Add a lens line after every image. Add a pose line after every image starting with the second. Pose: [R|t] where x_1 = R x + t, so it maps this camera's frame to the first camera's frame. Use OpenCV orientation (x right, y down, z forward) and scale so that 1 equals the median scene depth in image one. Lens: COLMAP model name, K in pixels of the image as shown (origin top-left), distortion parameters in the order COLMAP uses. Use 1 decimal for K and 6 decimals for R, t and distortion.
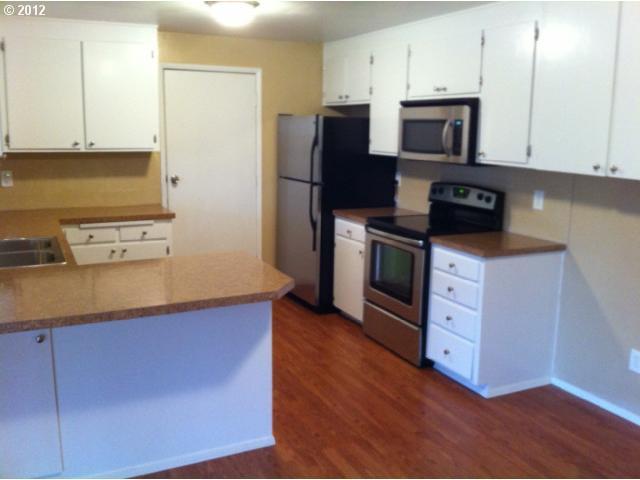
lens RADIAL K [[620.5, 0, 320.0], [0, 620.5, 240.0], [0, 0, 1]] dist [0.014314, 0.004860]
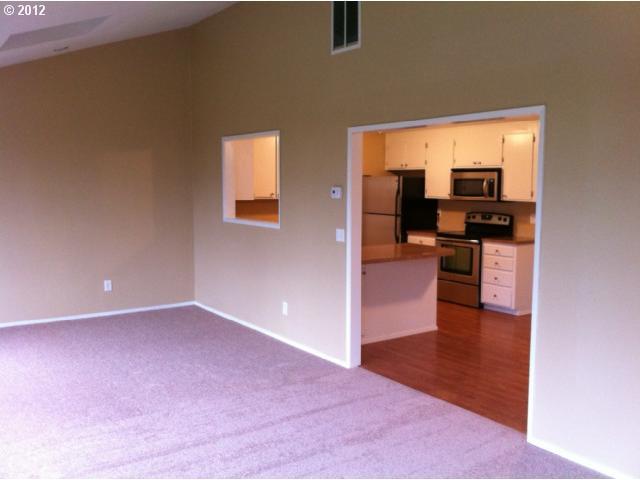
lens RADIAL K [[620.5, 0, 320.0], [0, 620.5, 240.0], [0, 0, 1]] dist [0.014314, 0.004860]
pose [[0.986808, -0.024878, 0.159974, -0.598121], [0.038223, 0.995990, -0.080888, 0.129882], [-0.157320, 0.085935, 0.983802, -0.788134]]
